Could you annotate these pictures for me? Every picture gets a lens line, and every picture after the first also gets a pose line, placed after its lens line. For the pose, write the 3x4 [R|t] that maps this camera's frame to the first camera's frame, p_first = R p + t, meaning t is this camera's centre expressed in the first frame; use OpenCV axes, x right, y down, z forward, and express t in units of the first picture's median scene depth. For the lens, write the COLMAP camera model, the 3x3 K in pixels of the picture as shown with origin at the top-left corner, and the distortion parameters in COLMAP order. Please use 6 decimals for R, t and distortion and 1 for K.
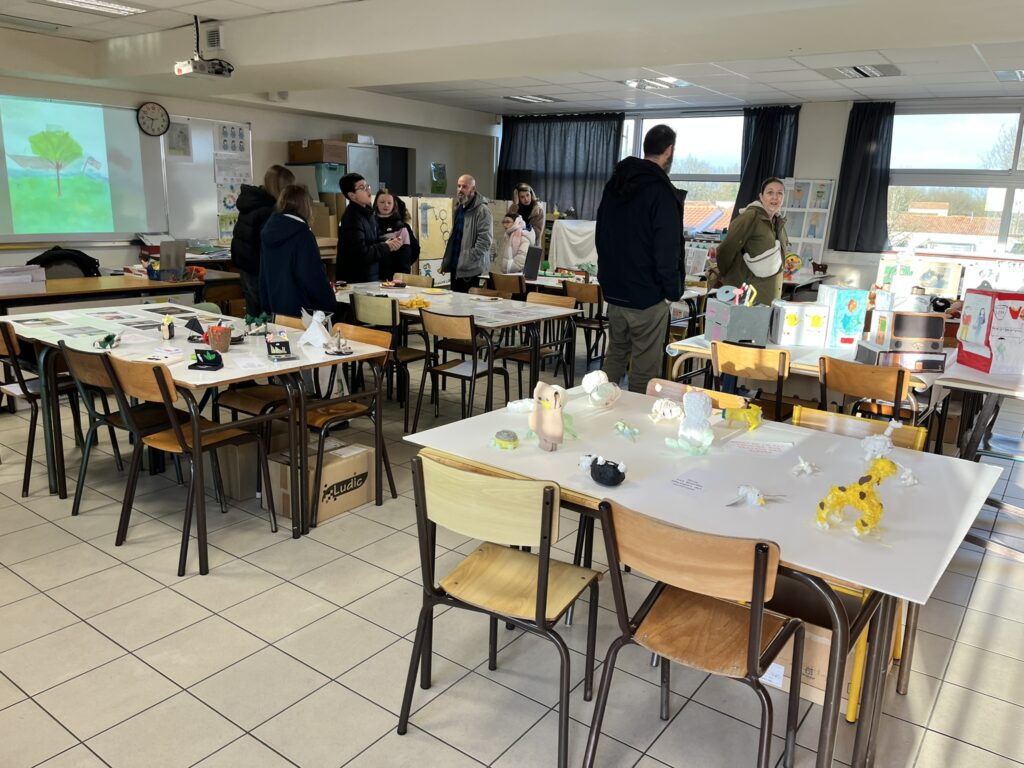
lens RADIAL K [[785.1, 0, 514.5], [0, 785.1, 381.8], [0, 0, 1]] dist [-0.000474, -0.028938]
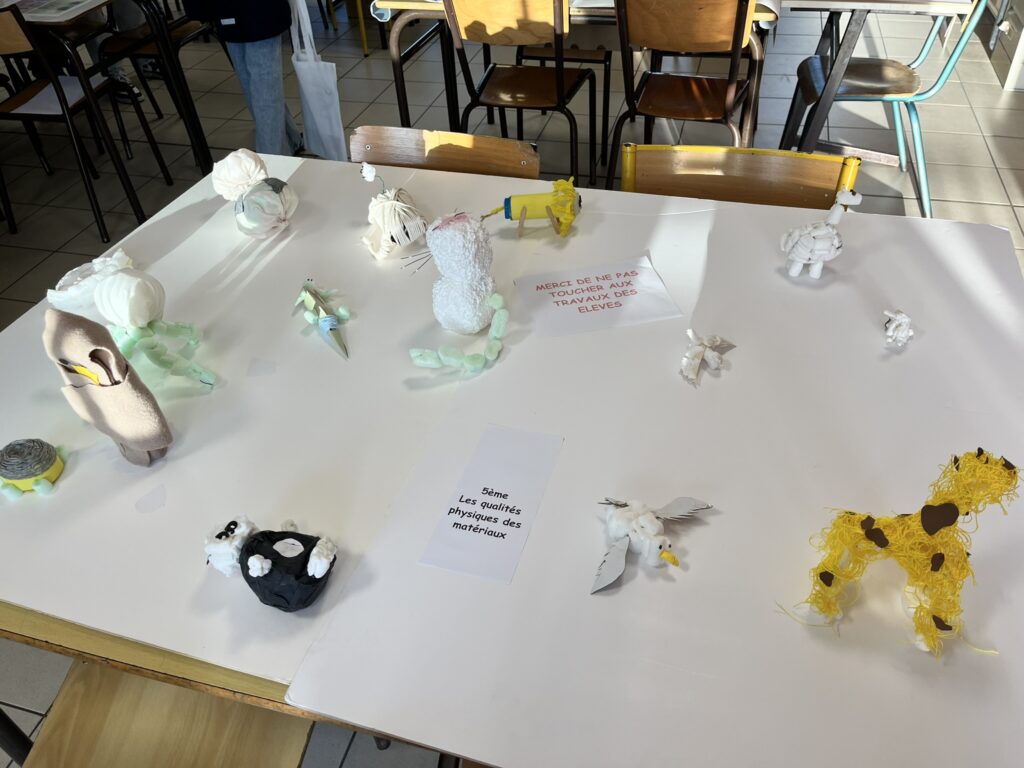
lens RADIAL K [[785.1, 0, 511.4], [0, 785.1, 381.2], [0, 0, 1]] dist [-0.000474, -0.028938]
pose [[0.932745, -0.288249, 0.216562, 0.089762], [0.156500, 0.864829, 0.477053, -0.071216], [-0.324799, -0.411077, 0.851776, 0.367948]]
